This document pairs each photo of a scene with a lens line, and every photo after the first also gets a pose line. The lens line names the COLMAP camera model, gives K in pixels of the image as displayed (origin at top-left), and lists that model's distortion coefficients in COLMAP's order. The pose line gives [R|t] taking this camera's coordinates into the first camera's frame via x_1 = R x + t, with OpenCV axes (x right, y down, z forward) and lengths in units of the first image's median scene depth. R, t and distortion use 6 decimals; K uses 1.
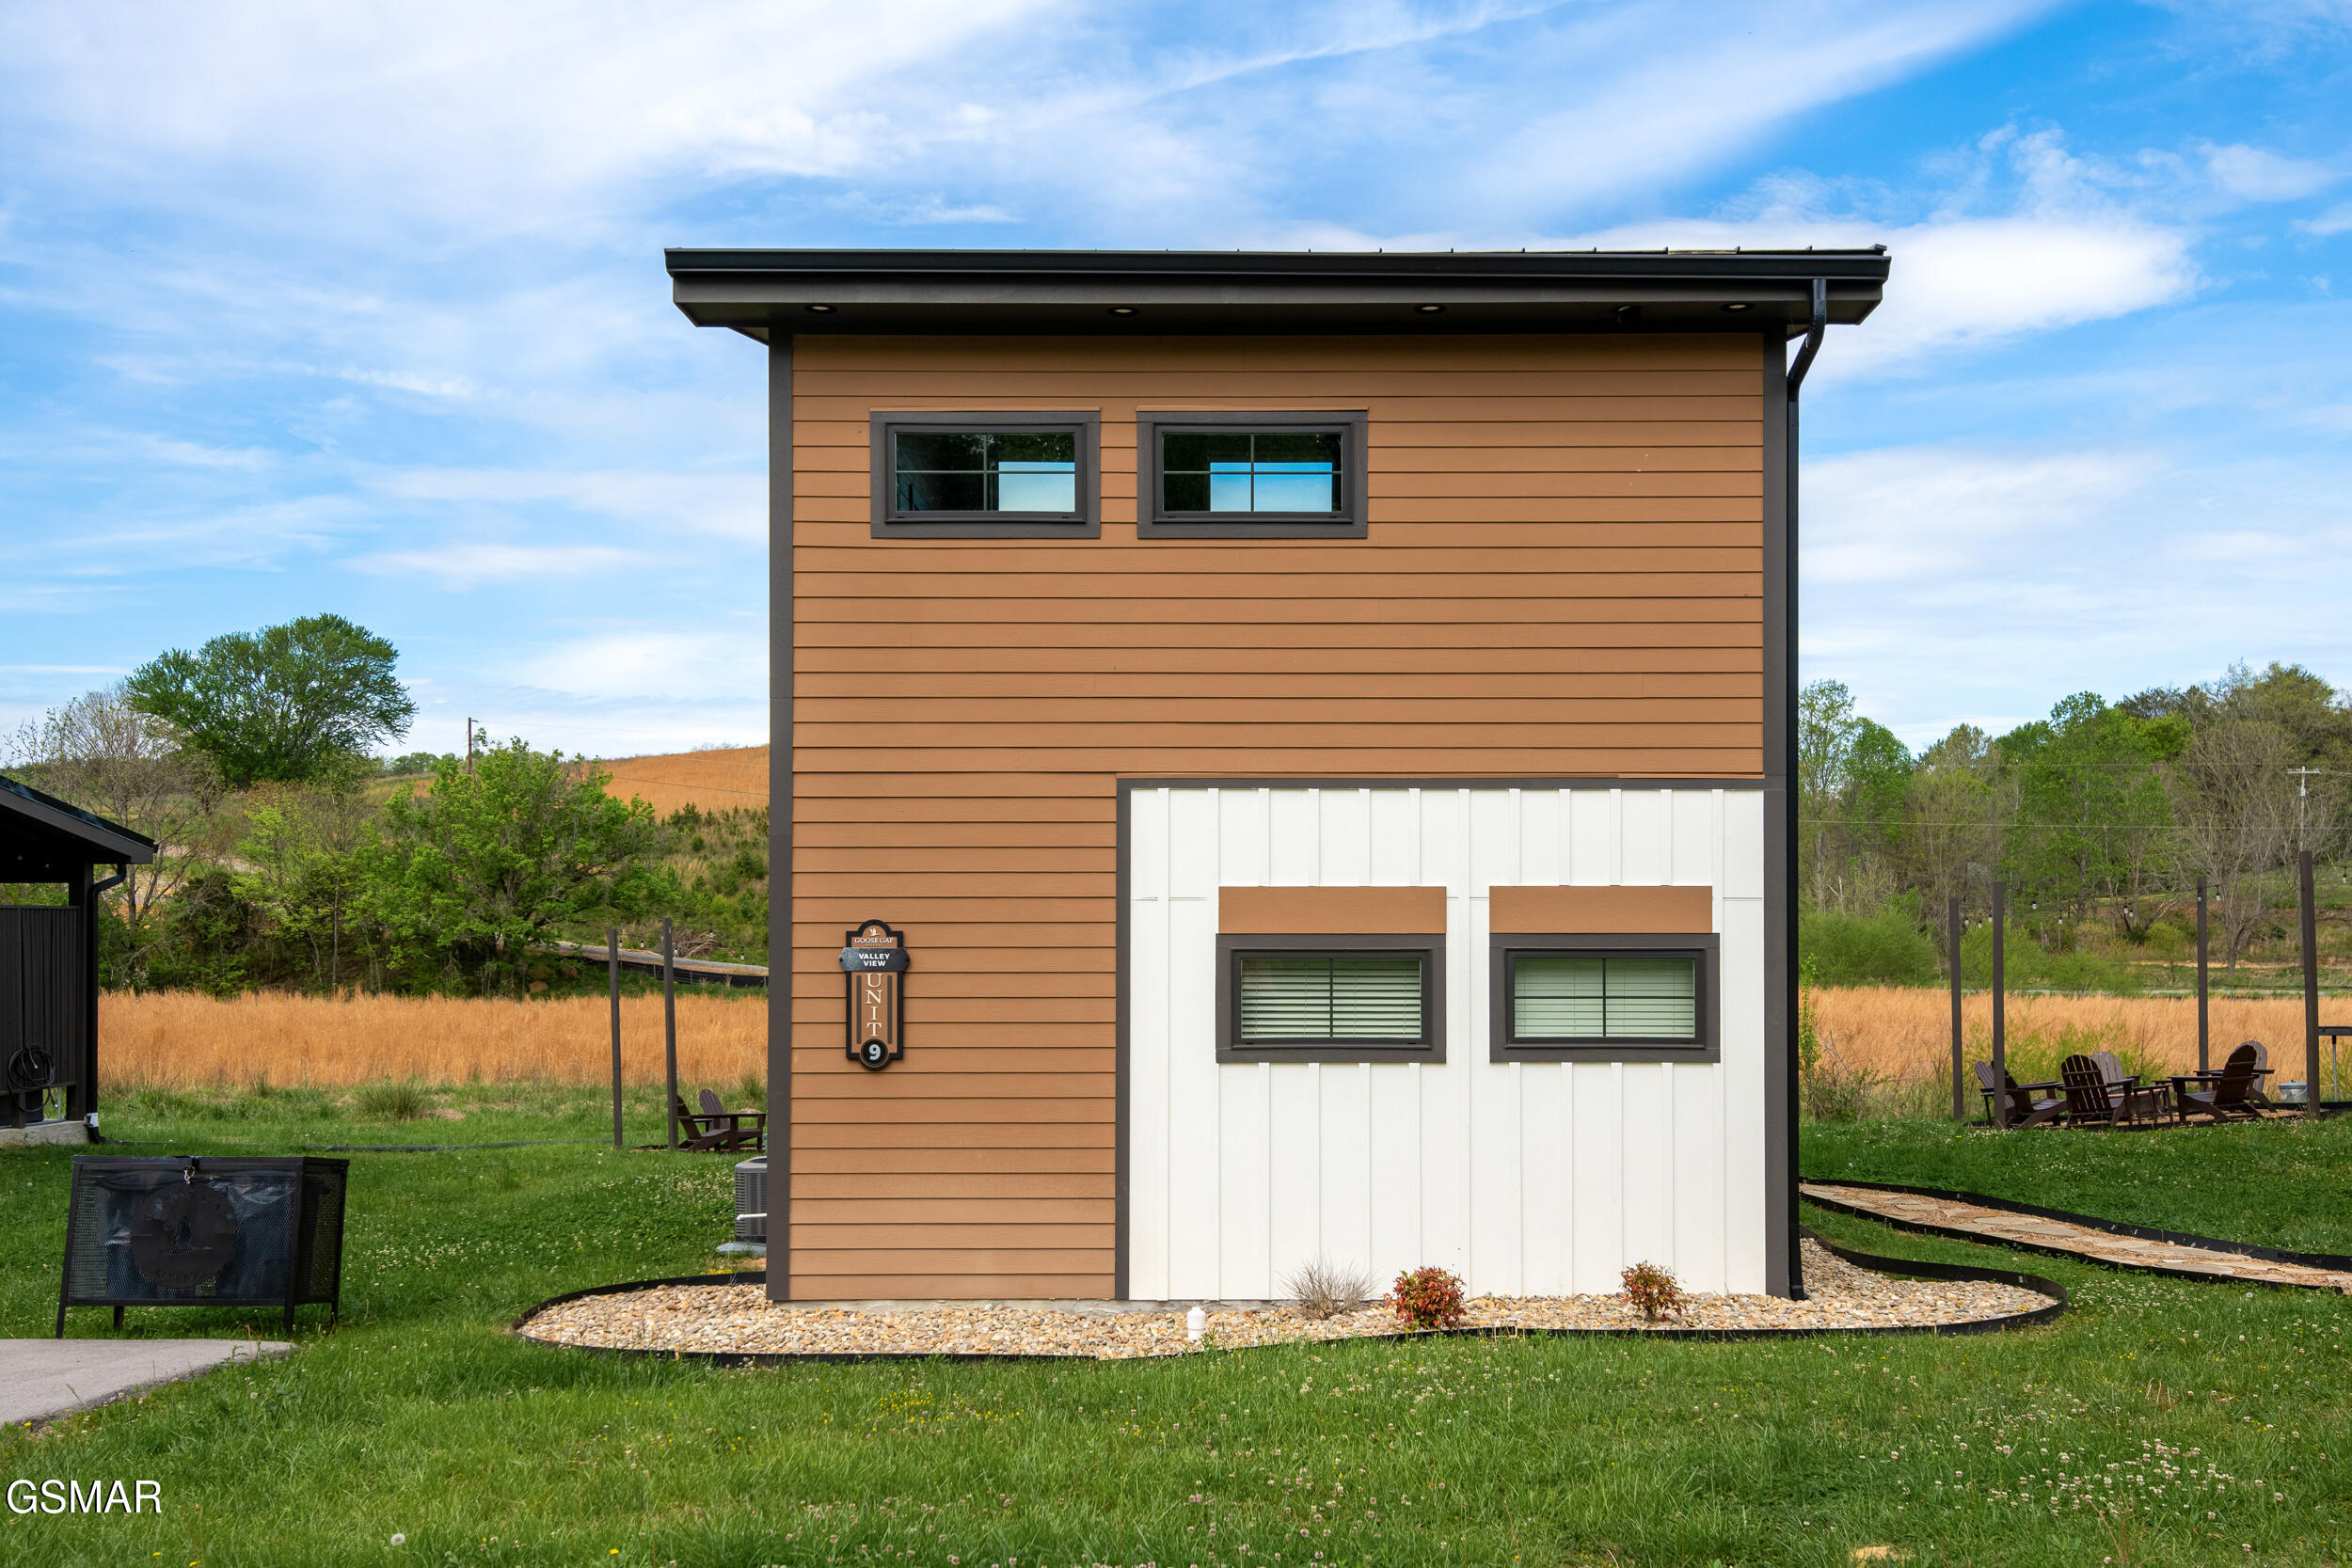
lens RADIAL K [[2130.9, 0, 1118.8], [0, 2130.9, 957.2], [0, 0, 1]] dist [-0.001058, 0.284906]
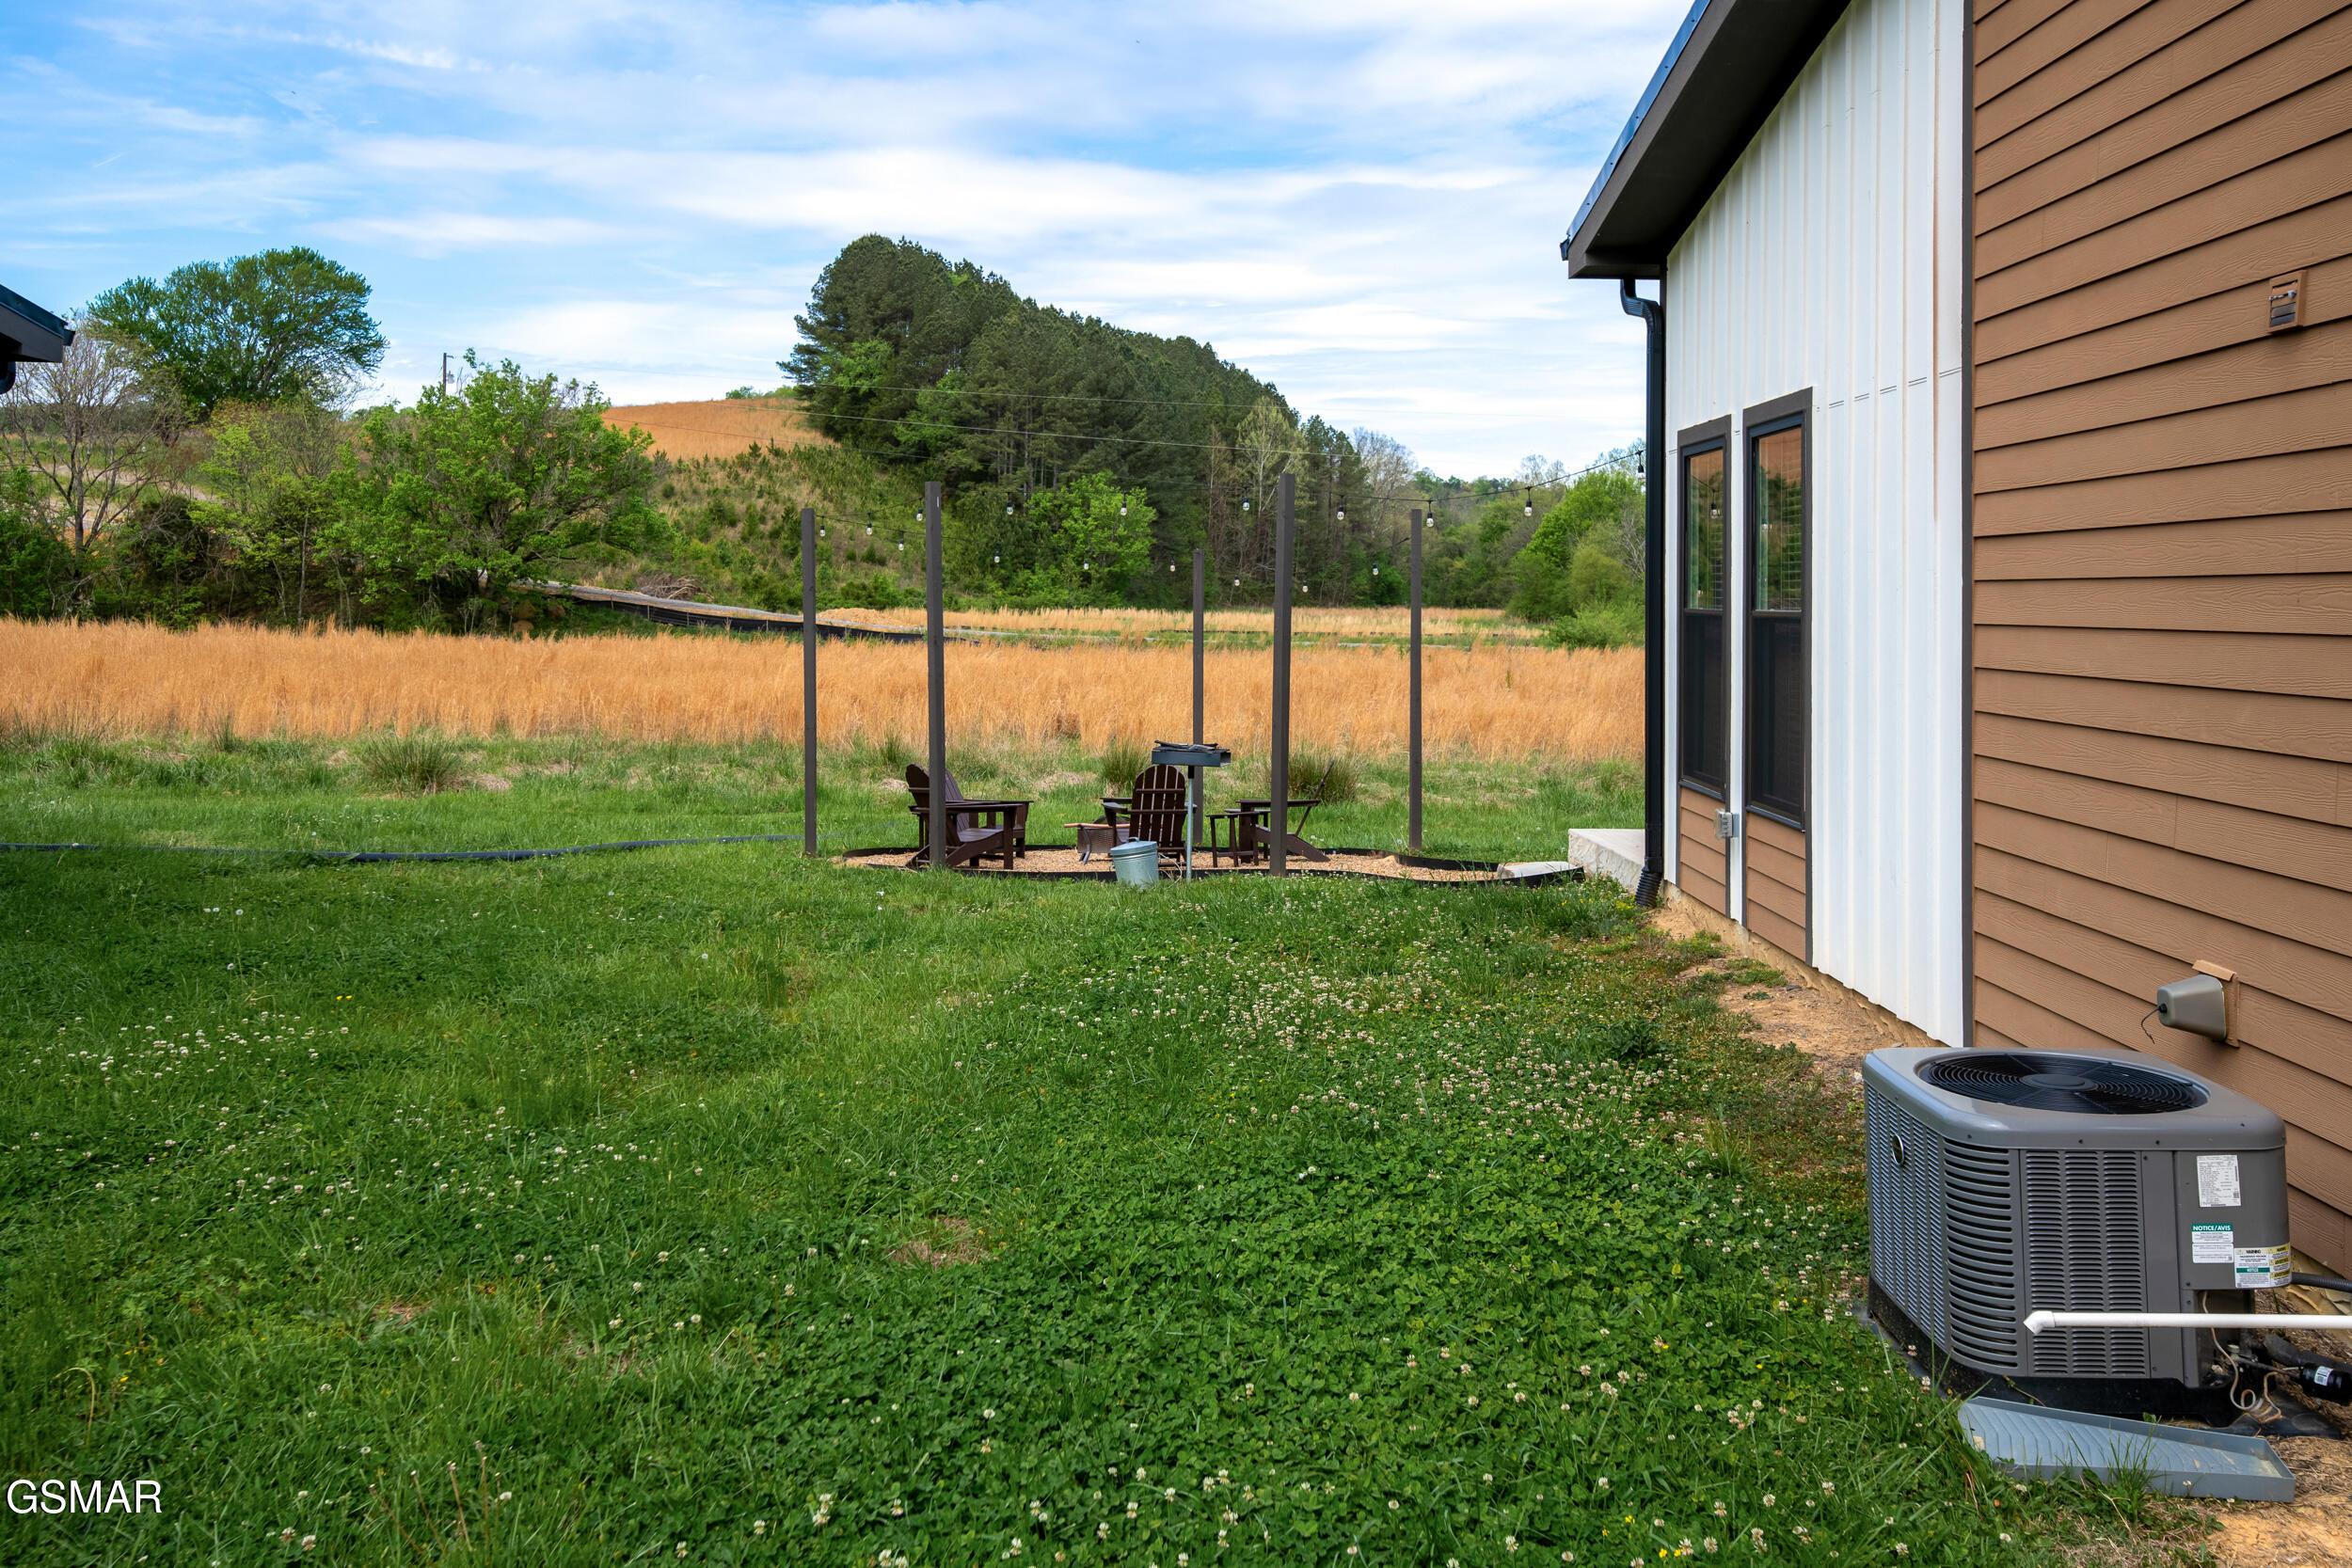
lens RADIAL K [[1976.5, 0, 1178.7], [0, 1976.5, 563.1], [0, 0, 1]] dist [0.007883, 0.073884]
pose [[0.997294, 0.020609, 0.070572, -0.048198], [-0.018690, 0.999440, -0.027738, 0.004967], [-0.071104, 0.026344, 0.997121, 0.115573]]
